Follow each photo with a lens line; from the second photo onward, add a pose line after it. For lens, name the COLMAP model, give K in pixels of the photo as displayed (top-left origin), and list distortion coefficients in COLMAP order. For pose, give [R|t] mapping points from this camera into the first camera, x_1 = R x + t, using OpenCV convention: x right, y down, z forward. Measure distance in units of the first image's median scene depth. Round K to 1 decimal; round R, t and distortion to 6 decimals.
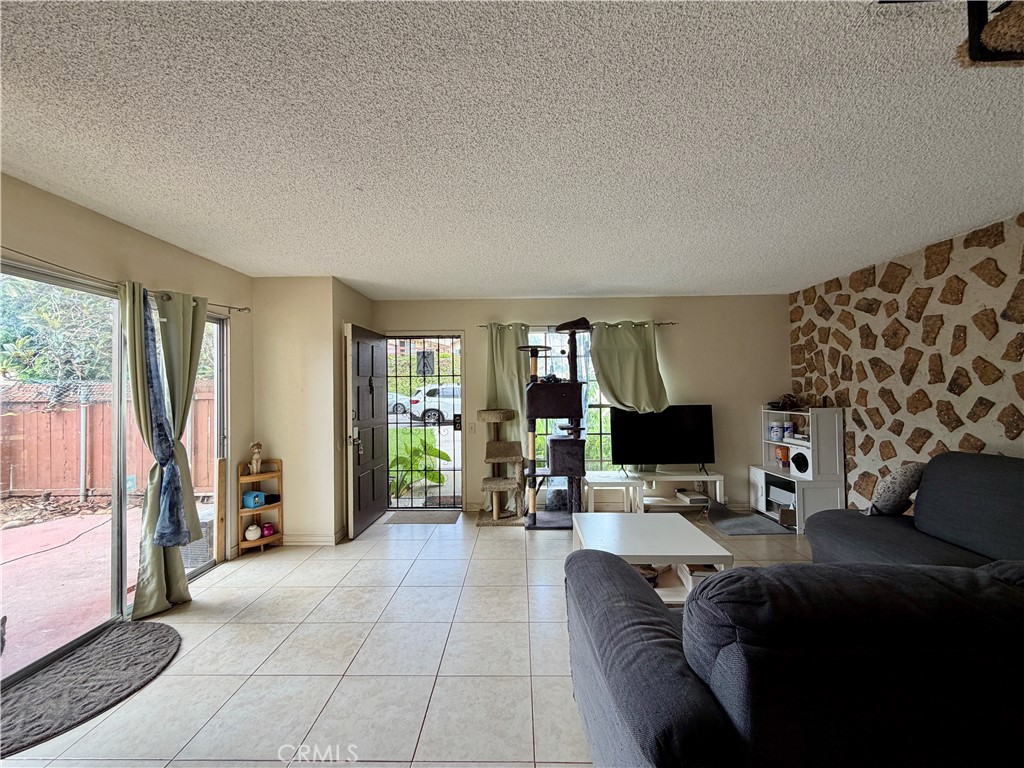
lens RADIAL K [[407.3, 0, 510.7], [0, 407.3, 384.4], [0, 0, 1]] dist [0.000447, 0.000104]
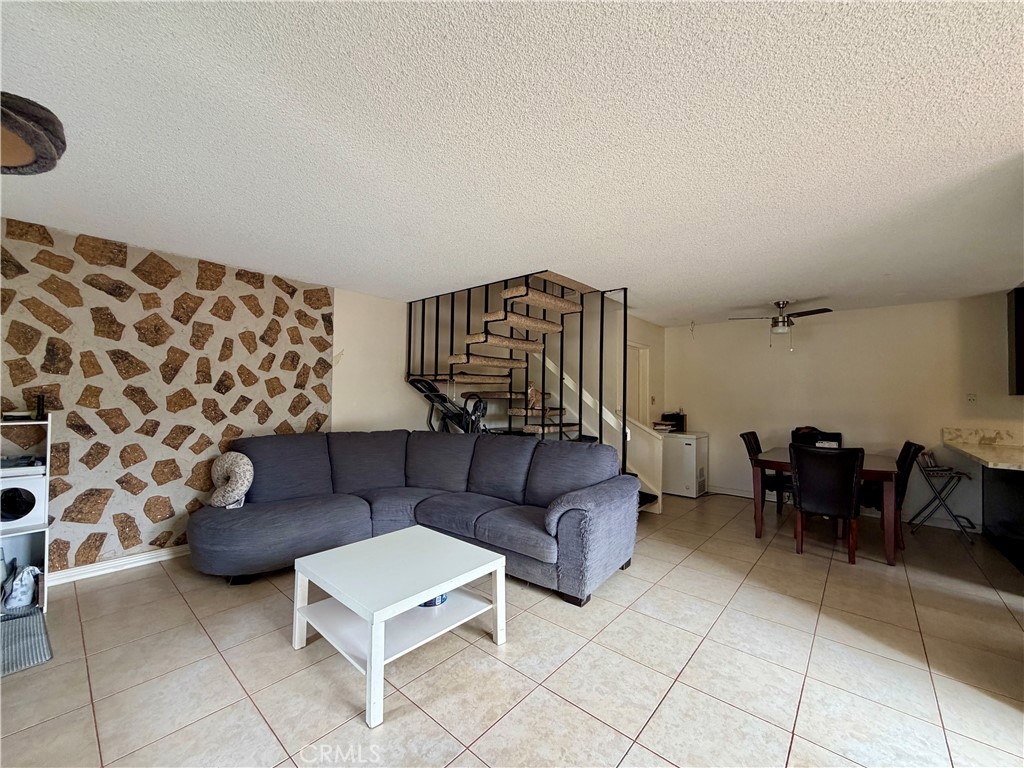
lens RADIAL K [[407.3, 0, 510.5], [0, 407.3, 383.3], [0, 0, 1]] dist [0.000447, 0.000104]
pose [[-0.768037, 0.020948, 0.640062, -0.247286], [-0.014782, 0.998619, -0.050421, 0.030657], [-0.640234, -0.048187, -0.766667, 0.975803]]
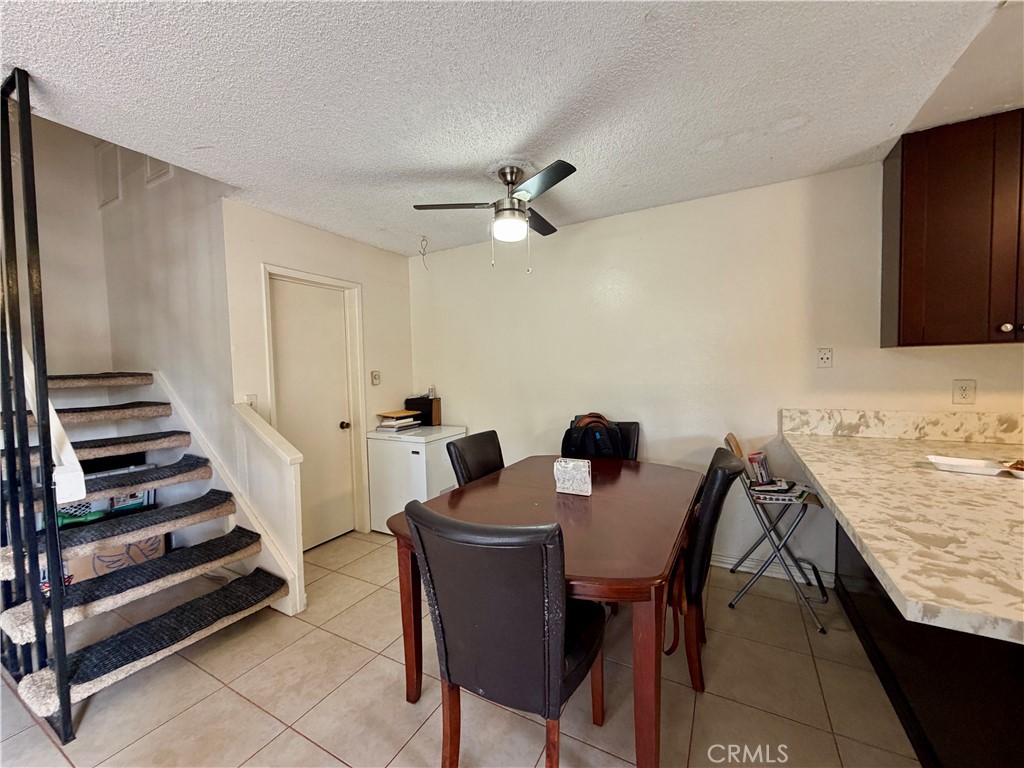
lens RADIAL K [[407.3, 0, 513.2], [0, 407.3, 384.8], [0, 0, 1]] dist [0.000447, 0.000104]
pose [[-0.888595, 0.015312, 0.458438, -0.357160], [0.029987, 0.999244, 0.024749, 0.012041], [-0.457712, 0.035739, -0.888382, 0.127126]]
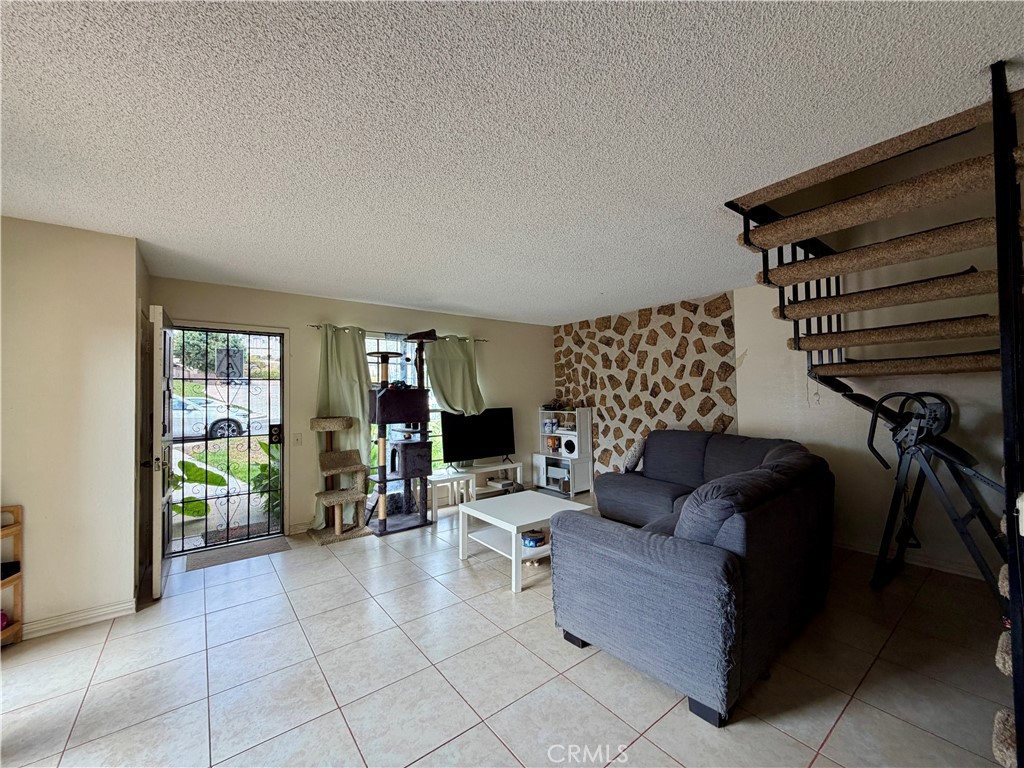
lens RADIAL K [[407.3, 0, 509.6], [0, 407.3, 383.1], [0, 0, 1]] dist [0.000447, 0.000104]
pose [[0.779520, 0.018316, 0.626109, -0.335939], [-0.003552, 0.999686, -0.024822, 0.006522], [-0.626367, 0.017125, 0.779340, 0.021329]]
